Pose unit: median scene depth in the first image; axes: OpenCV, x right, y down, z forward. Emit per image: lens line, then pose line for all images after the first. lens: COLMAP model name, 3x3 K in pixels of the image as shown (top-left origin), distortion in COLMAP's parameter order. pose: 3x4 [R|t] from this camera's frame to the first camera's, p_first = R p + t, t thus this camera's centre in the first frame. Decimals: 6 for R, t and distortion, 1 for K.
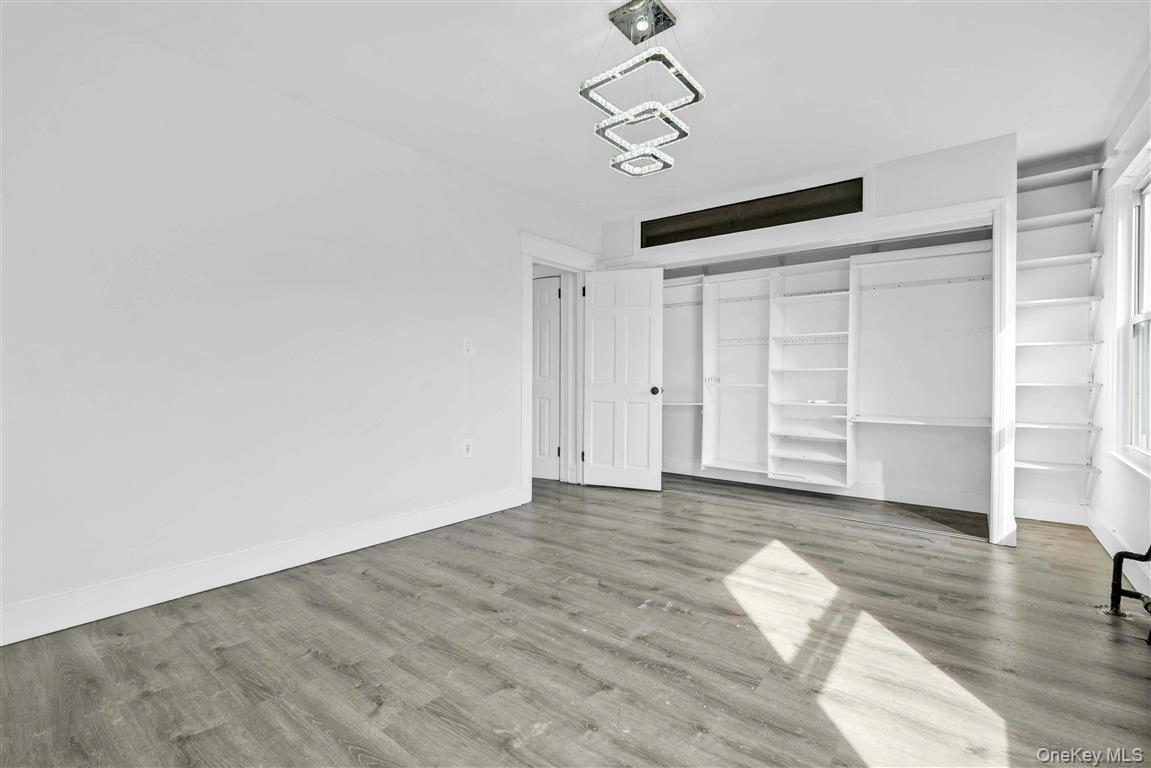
lens RADIAL K [[507.4, 0, 583.4], [0, 507.4, 381.3], [0, 0, 1]] dist [-0.012952, 0.005623]
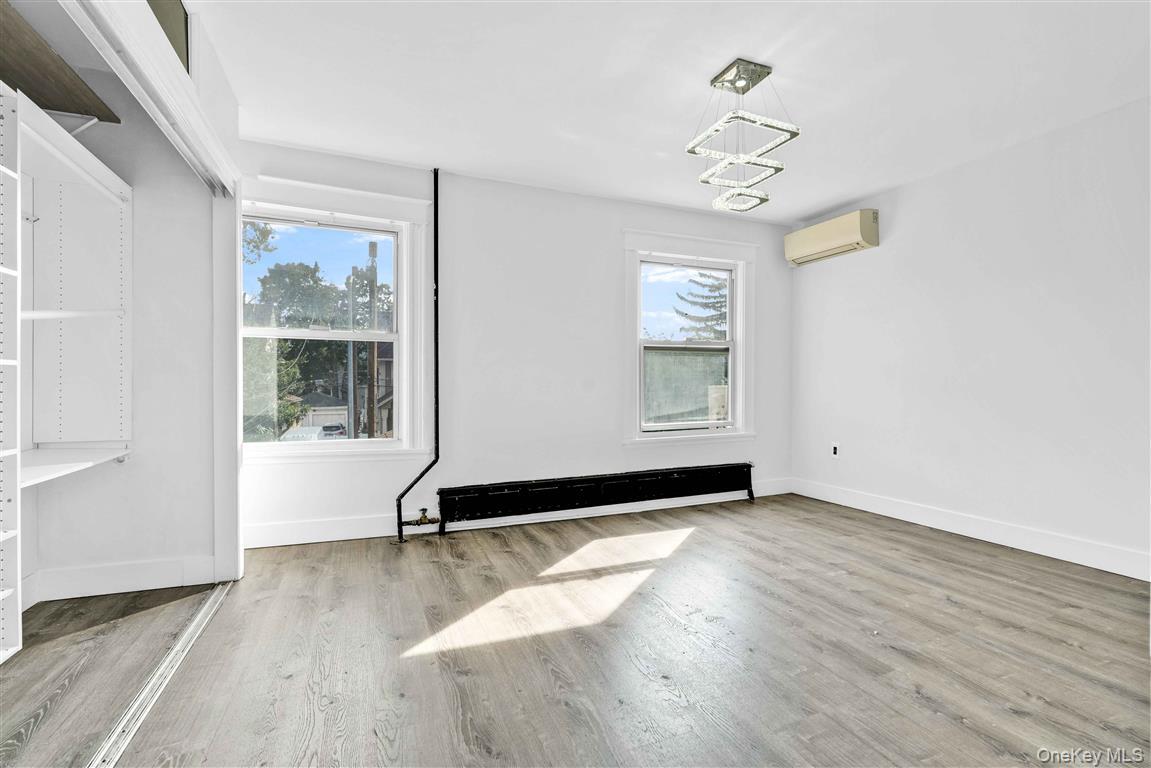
lens RADIAL K [[507.4, 0, 580.7], [0, 507.4, 383.3], [0, 0, 1]] dist [-0.012952, 0.005623]
pose [[-0.868166, -0.002224, 0.496268, -0.113602], [0.001768, 0.999970, 0.007575, -0.012669], [-0.496270, 0.007454, -0.868136, 1.684531]]
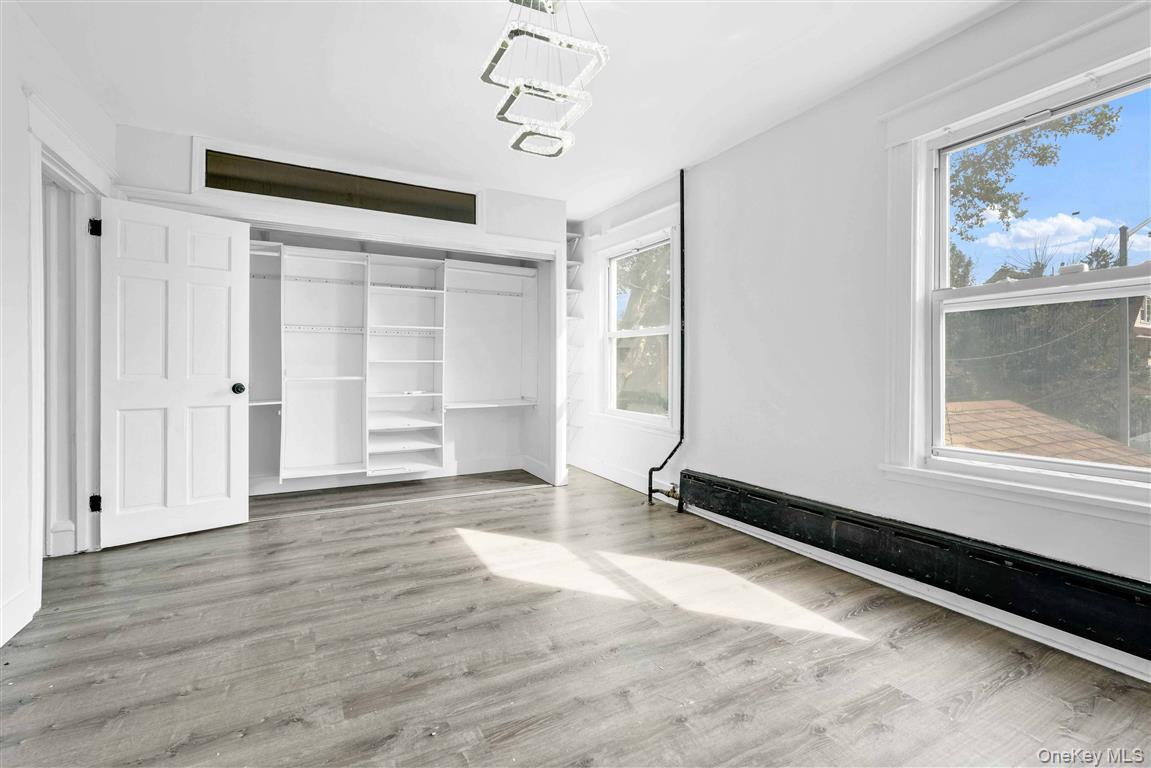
lens RADIAL K [[507.4, 0, 572.3], [0, 507.4, 373.4], [0, 0, 1]] dist [-0.012952, 0.005623]
pose [[0.411646, -0.011968, 0.911265, -0.546576], [0.007739, 0.999924, 0.009636, -0.010782], [-0.911311, 0.003086, 0.411708, 0.433816]]
